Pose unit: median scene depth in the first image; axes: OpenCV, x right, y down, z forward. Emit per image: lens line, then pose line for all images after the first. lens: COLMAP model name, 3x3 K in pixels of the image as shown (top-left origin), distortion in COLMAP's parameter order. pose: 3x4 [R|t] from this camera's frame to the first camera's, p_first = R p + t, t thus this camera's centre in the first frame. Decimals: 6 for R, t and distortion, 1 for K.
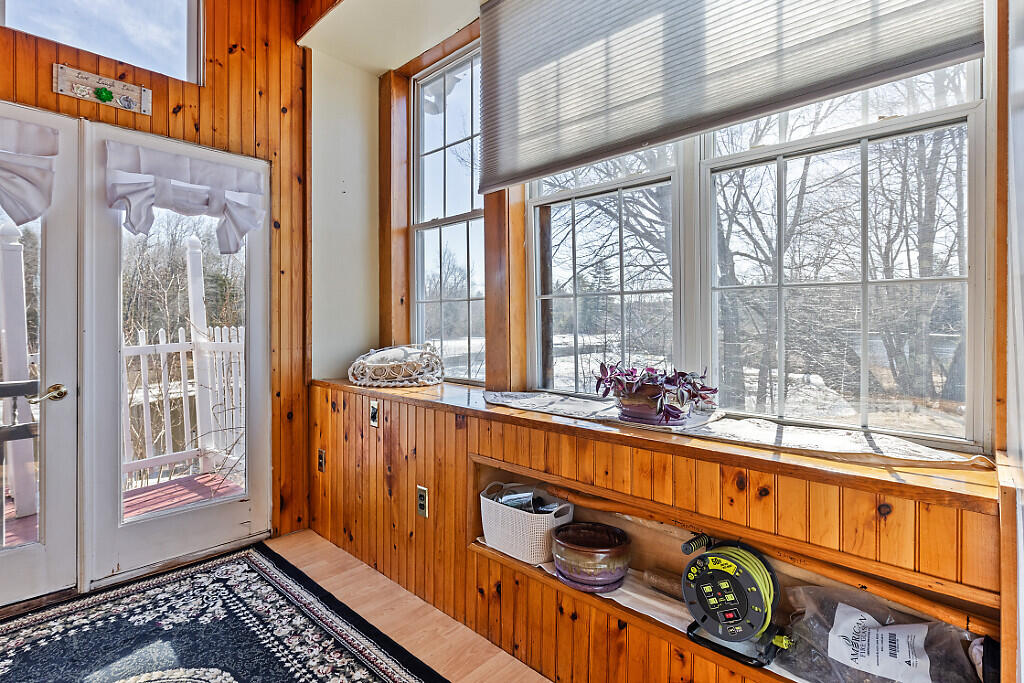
lens RADIAL K [[493.9, 0, 496.8], [0, 493.9, 332.1], [0, 0, 1]] dist [-0.002290, -0.000071]
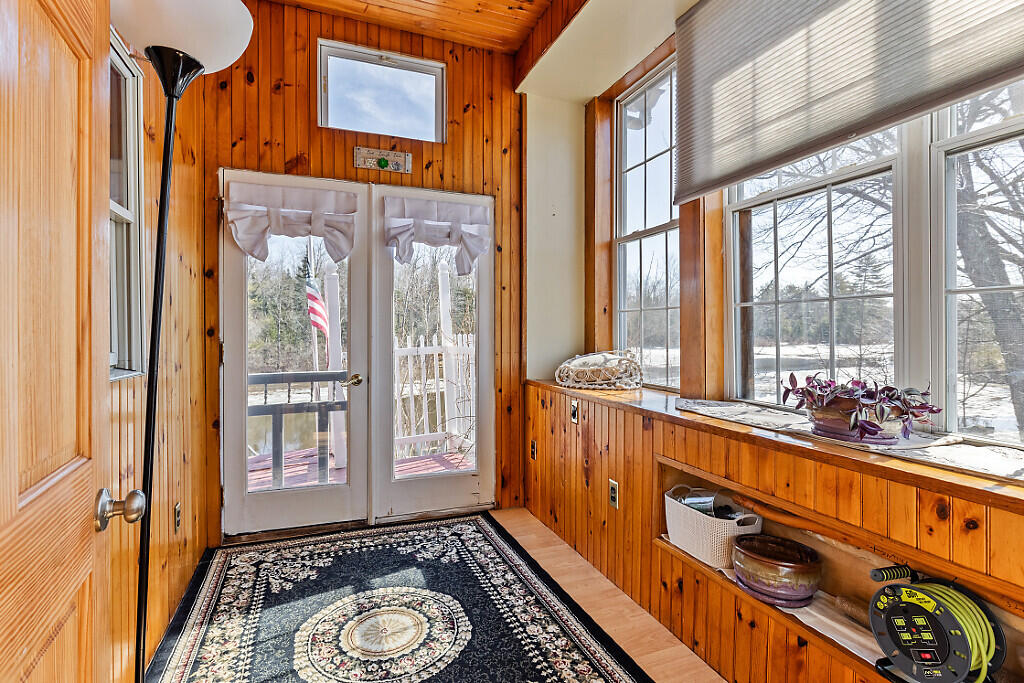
lens RADIAL K [[496.4, 0, 494.6], [0, 496.4, 353.5], [0, 0, 1]] dist [-0.000222, -0.000234]
pose [[0.894202, 0.021615, -0.447143, 0.104217], [-0.009106, 0.999505, 0.030106, 0.000291], [0.447572, -0.022849, 0.893956, -0.101080]]
